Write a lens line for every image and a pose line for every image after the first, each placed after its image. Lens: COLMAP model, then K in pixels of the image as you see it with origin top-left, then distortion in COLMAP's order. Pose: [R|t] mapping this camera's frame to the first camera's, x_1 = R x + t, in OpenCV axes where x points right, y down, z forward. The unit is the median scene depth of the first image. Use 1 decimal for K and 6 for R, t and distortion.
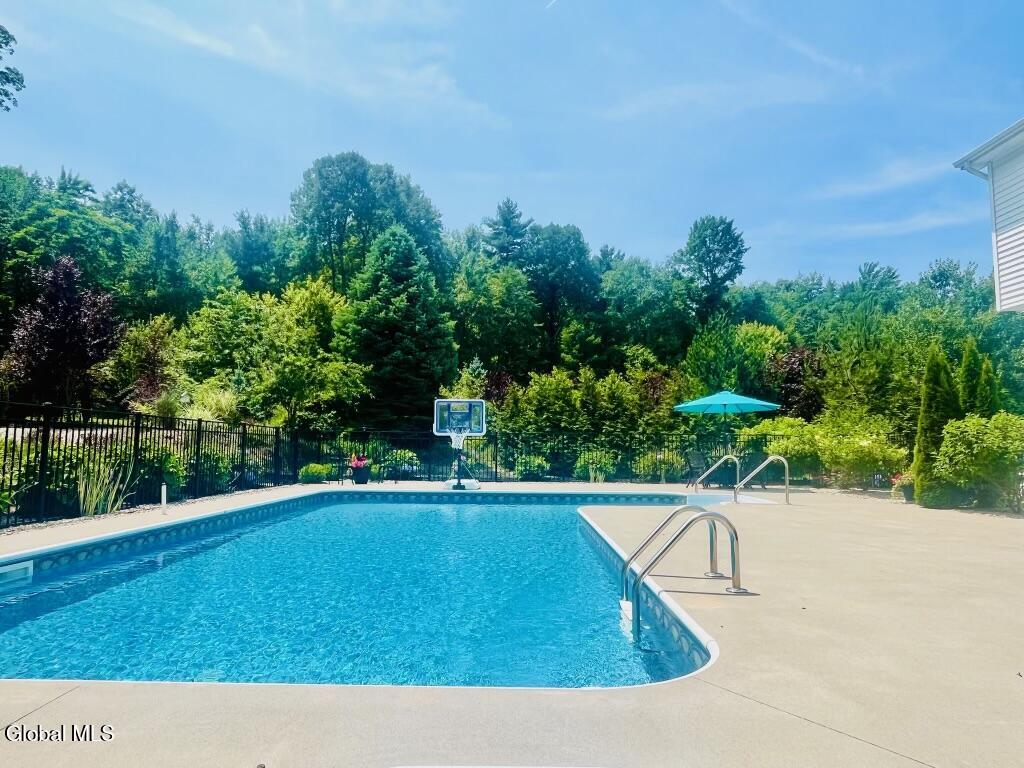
lens RADIAL K [[608.6, 0, 512.0], [0, 608.6, 384.0], [0, 0, 1]] dist [0.001345, 0.000958]
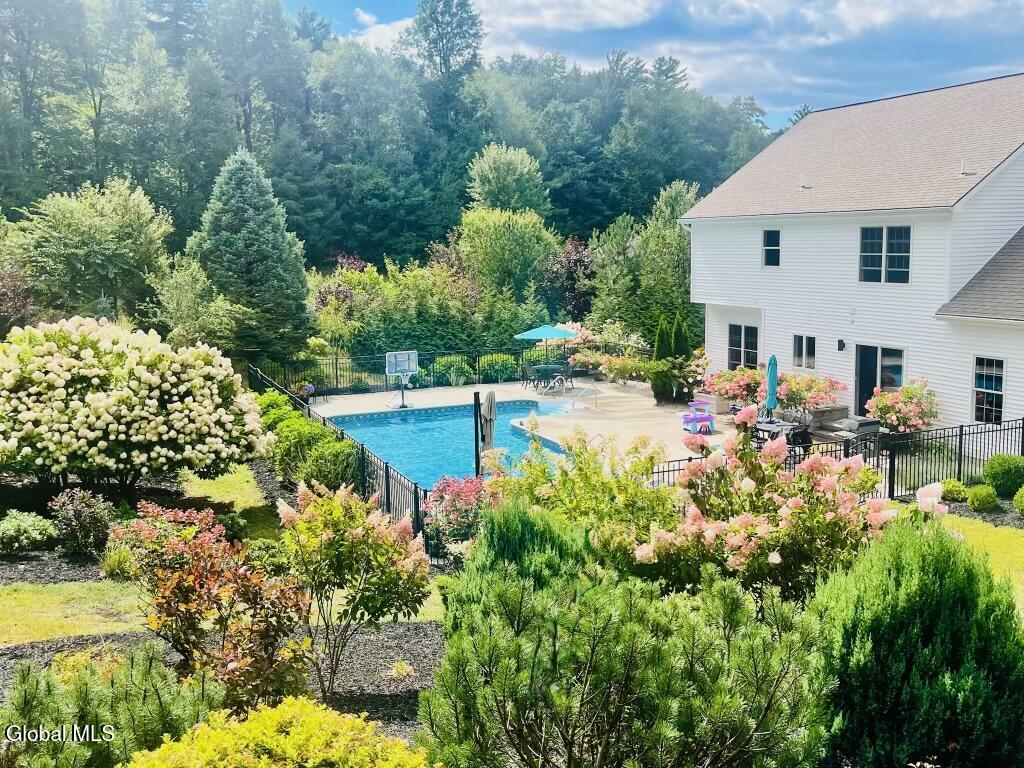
lens RADIAL K [[975.1, 0, 512.0], [0, 975.1, 384.0], [0, 0, 1]] dist [0.001232, 0.000337]
pose [[0.908418, -0.092700, 0.407656, -0.153588], [-0.011065, 0.969434, 0.245104, -0.090859], [-0.417917, -0.227167, 0.879625, -0.255180]]
